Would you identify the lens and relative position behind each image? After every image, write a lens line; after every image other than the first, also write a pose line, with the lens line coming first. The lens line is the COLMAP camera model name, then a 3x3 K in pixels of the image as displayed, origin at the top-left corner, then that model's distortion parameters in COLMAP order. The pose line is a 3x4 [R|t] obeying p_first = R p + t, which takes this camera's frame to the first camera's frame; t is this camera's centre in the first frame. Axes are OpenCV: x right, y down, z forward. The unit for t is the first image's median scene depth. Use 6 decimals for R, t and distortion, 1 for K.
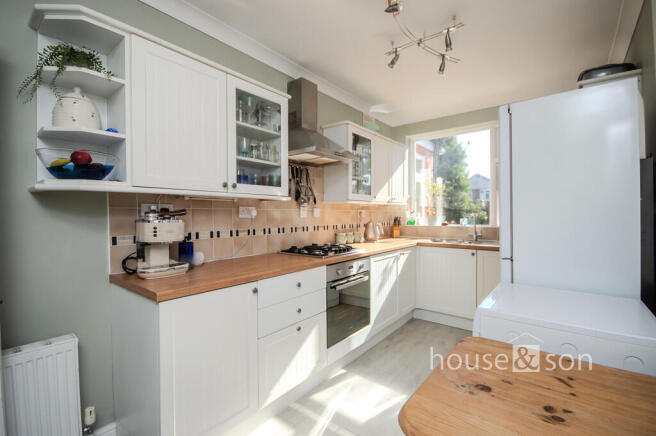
lens RADIAL K [[296.5, 0, 328.0], [0, 296.5, 218.0], [0, 0, 1]] dist [0.001502, 0.000243]
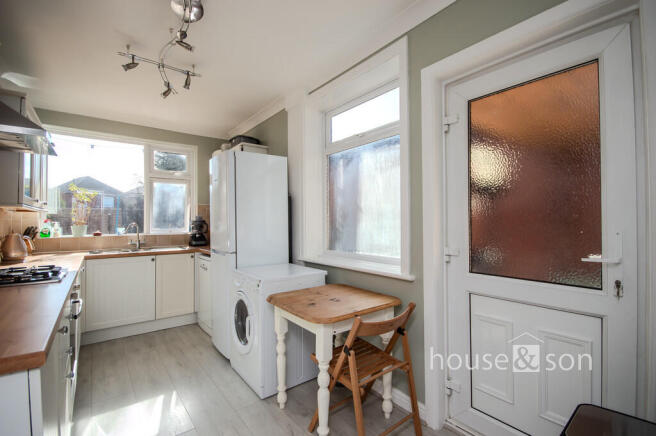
lens RADIAL K [[296.5, 0, 328.0], [0, 296.5, 218.0], [0, 0, 1]] dist [0.001502, 0.000243]
pose [[0.229040, 0.012814, 0.973333, -0.441141], [0.017651, 0.999694, -0.017315, -0.001702], [-0.973257, 0.021147, 0.228744, 0.120322]]
